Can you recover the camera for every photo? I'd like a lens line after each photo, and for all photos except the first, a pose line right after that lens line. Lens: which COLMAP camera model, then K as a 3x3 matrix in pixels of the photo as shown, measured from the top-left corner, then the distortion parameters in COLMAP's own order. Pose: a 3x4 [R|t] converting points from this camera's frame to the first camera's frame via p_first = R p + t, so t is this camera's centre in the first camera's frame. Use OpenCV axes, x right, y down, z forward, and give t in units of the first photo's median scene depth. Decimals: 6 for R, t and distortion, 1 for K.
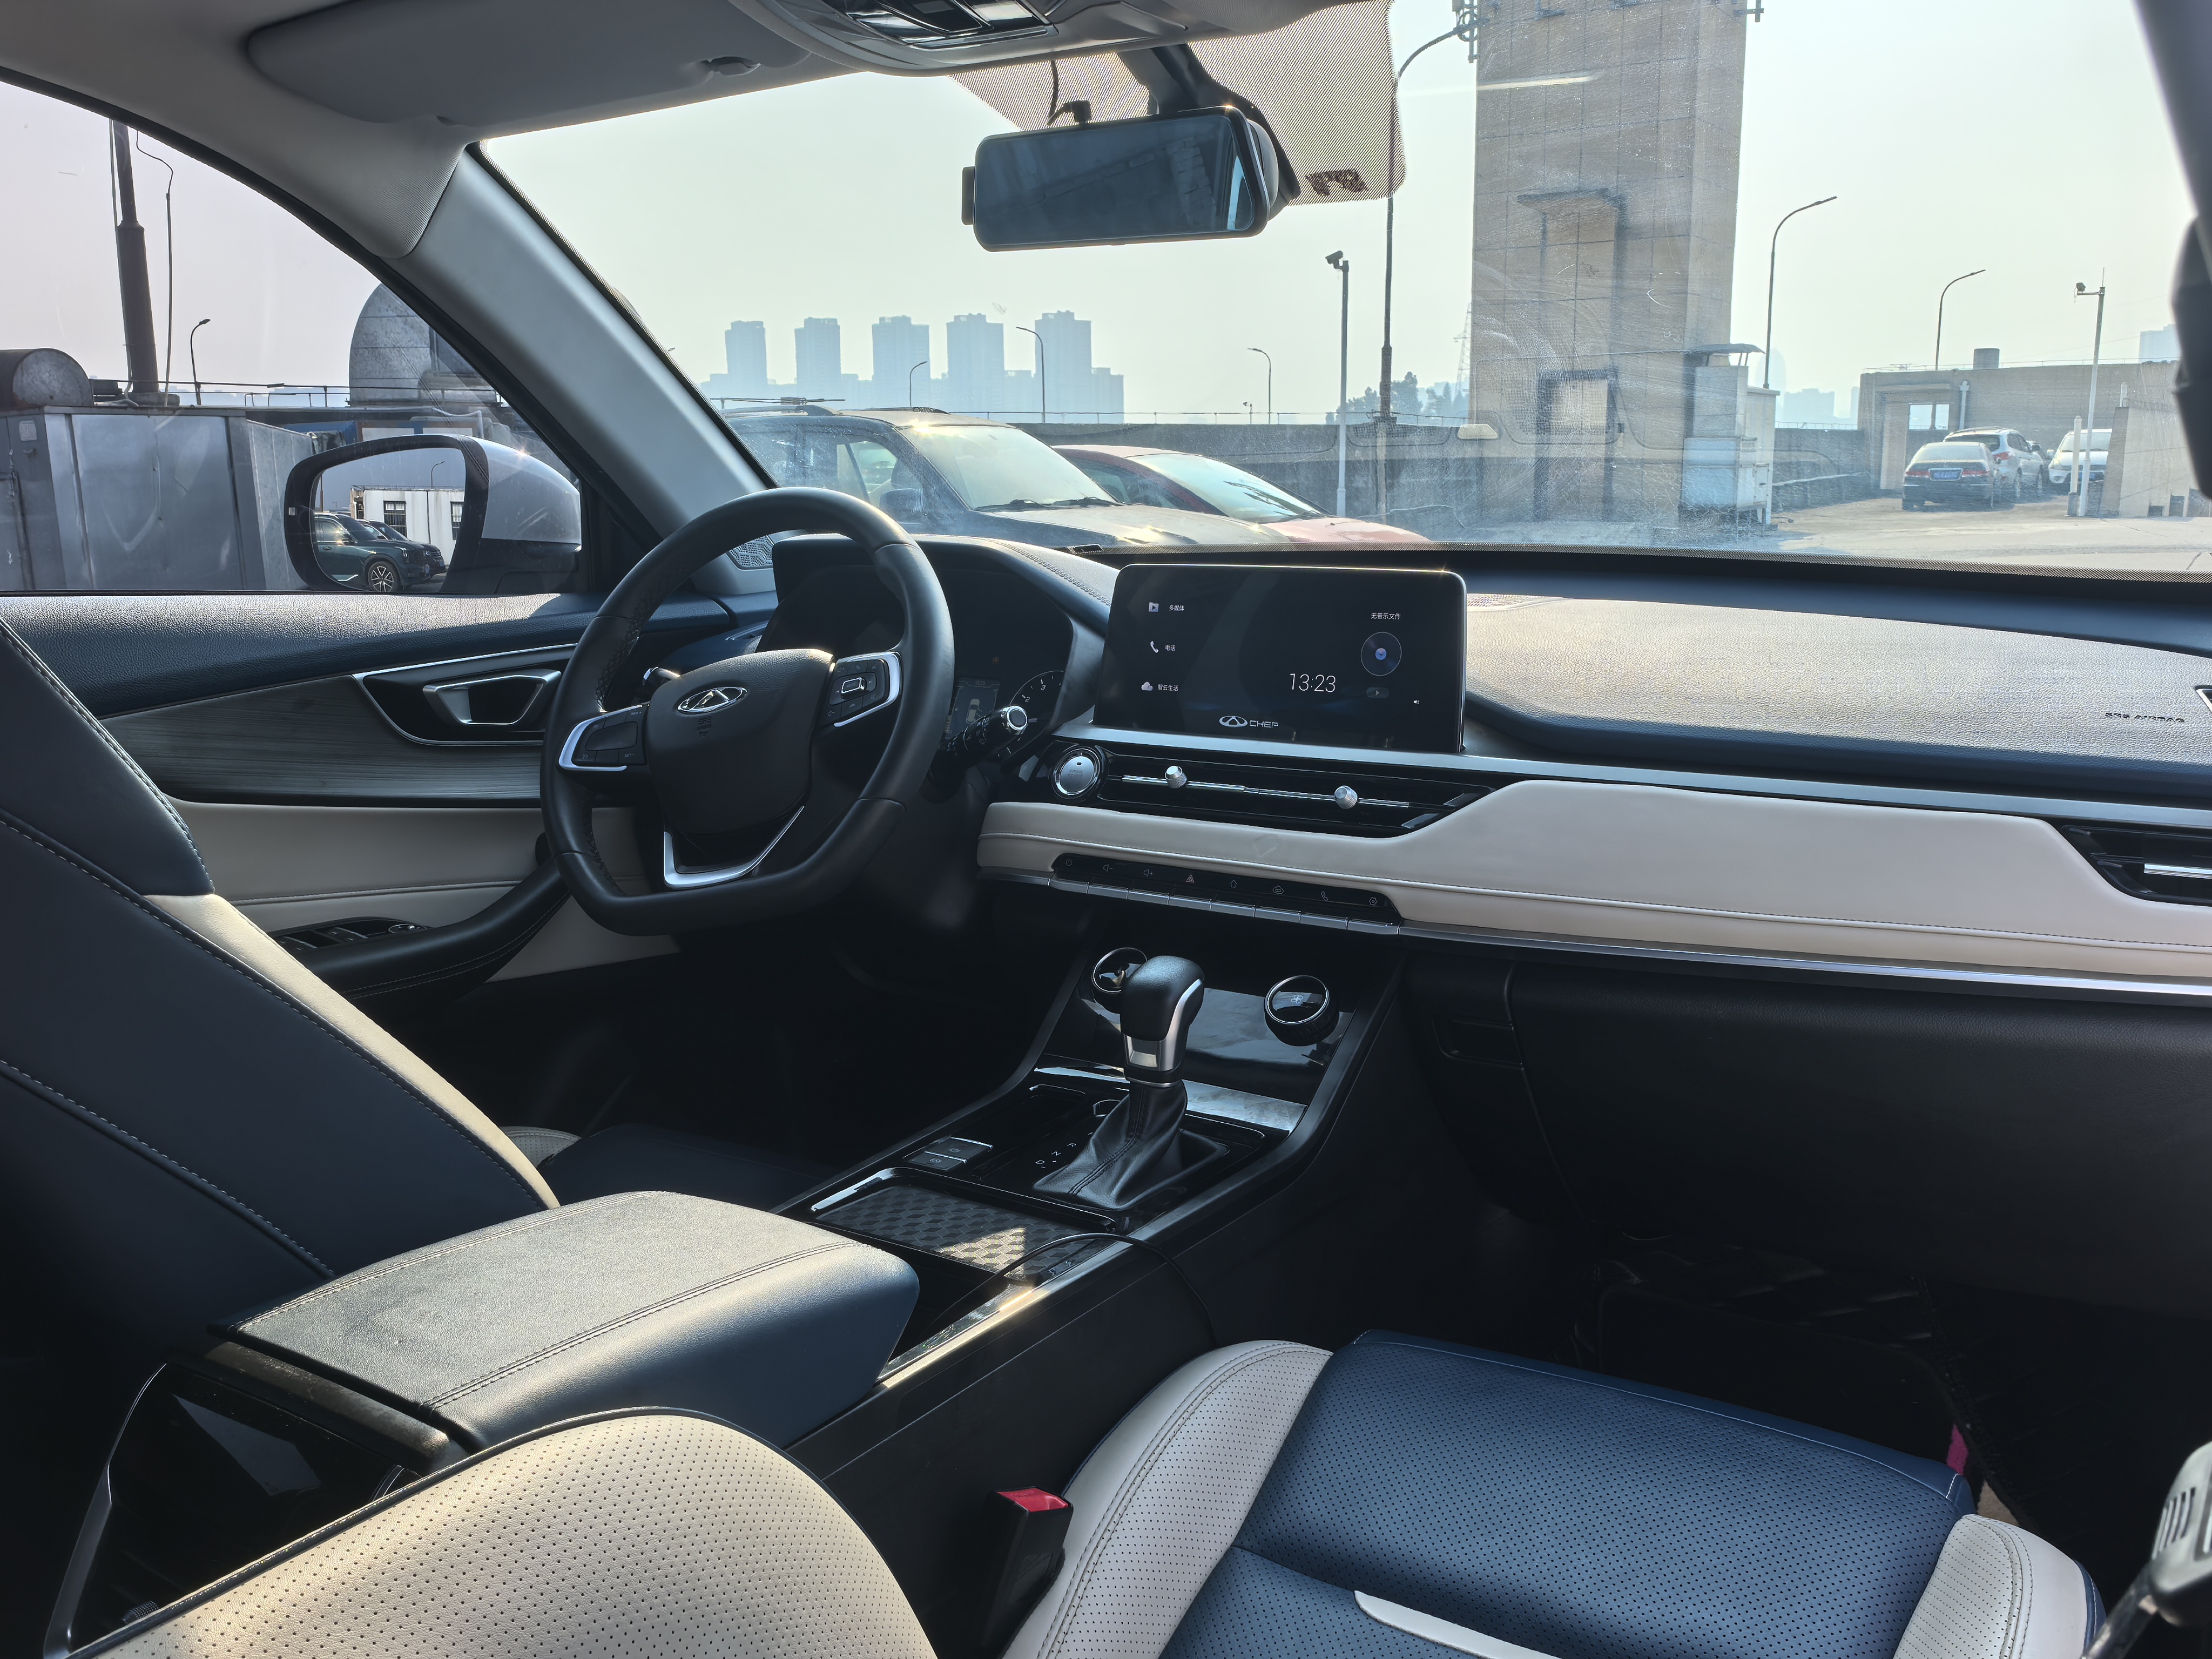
lens RADIAL K [[1890.2, 0, 1106.0], [0, 1890.2, 829.5], [0, 0, 1]] dist [0.005341, -0.003493]
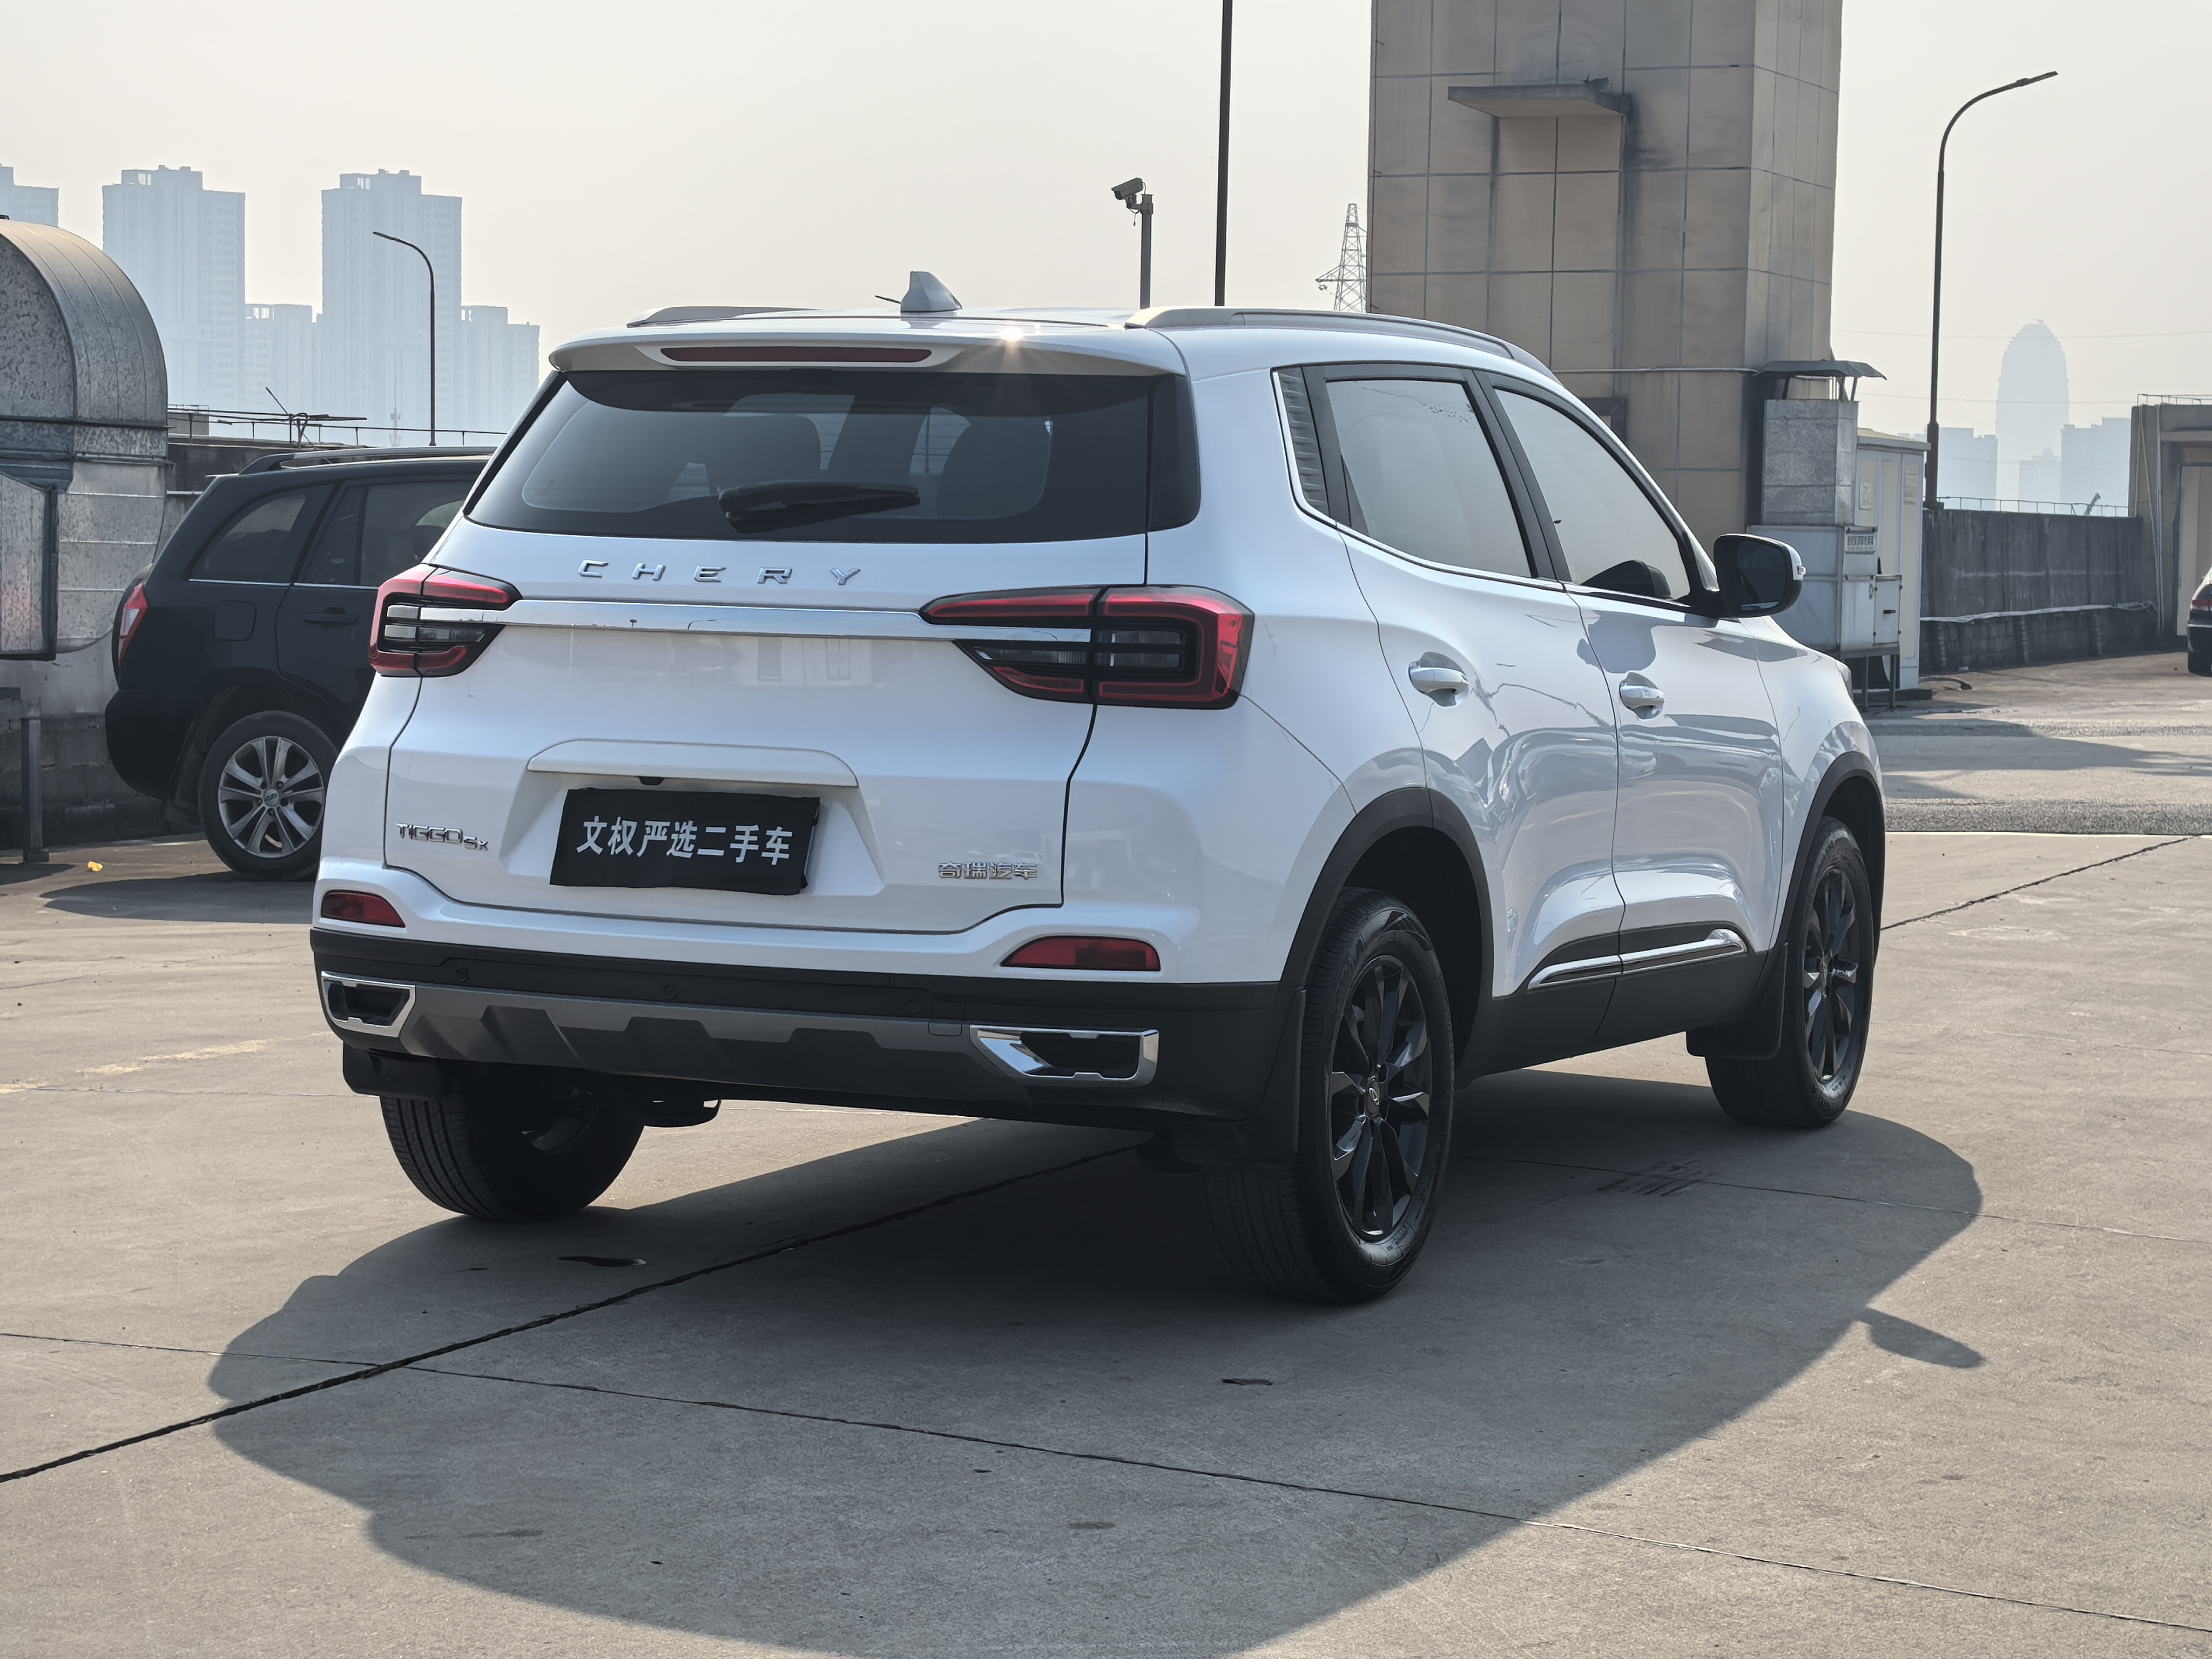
lens RADIAL K [[4707.7, 0, 1171.4], [0, 4707.7, 827.9], [0, 0, 1]] dist [0.267514, -0.418973]
pose [[0.988374, 0.022614, 0.150348, -0.057592], [-0.002650, 0.991289, -0.131680, 0.055189], [-0.152016, 0.129751, 0.979824, -0.277231]]
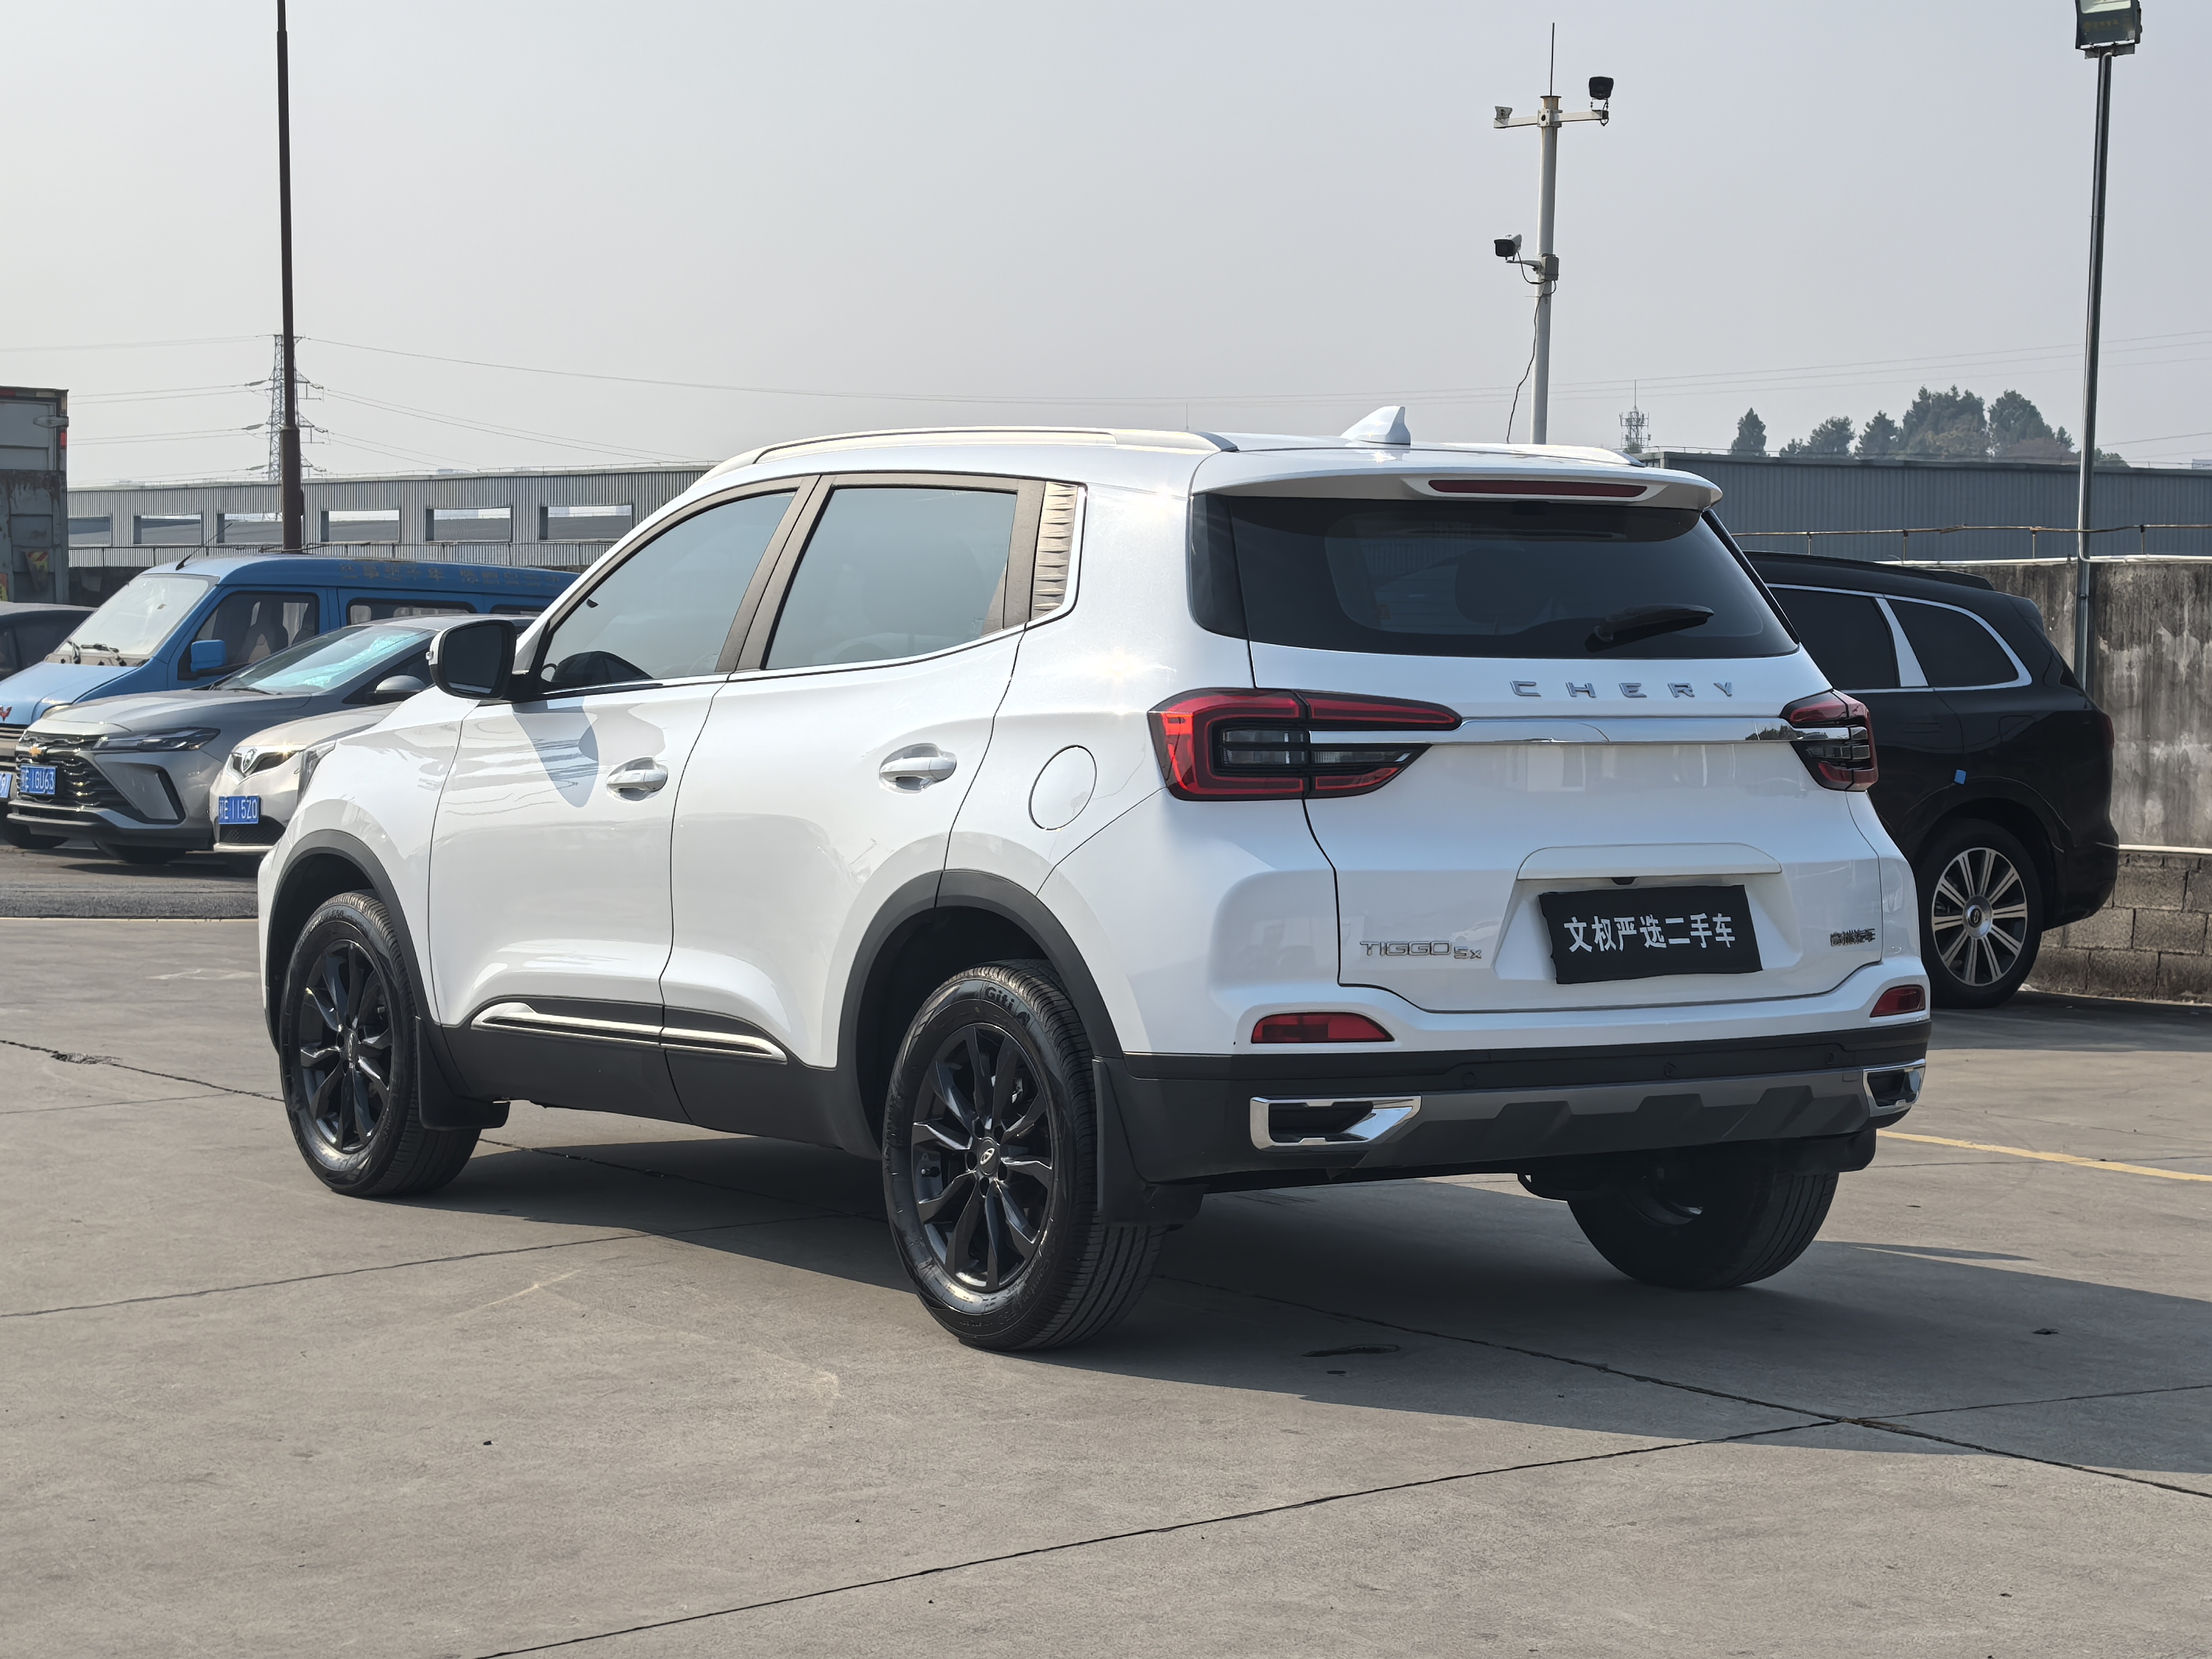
lens RADIAL K [[4707.7, 0, 1171.4], [0, 4707.7, 827.9], [0, 0, 1]] dist [0.267514, -0.418973]
pose [[0.377591, -0.024385, 0.925651, -0.317612], [0.167390, 0.984981, -0.042334, 0.023089], [-0.910717, 0.170929, 0.376002, -0.102627]]
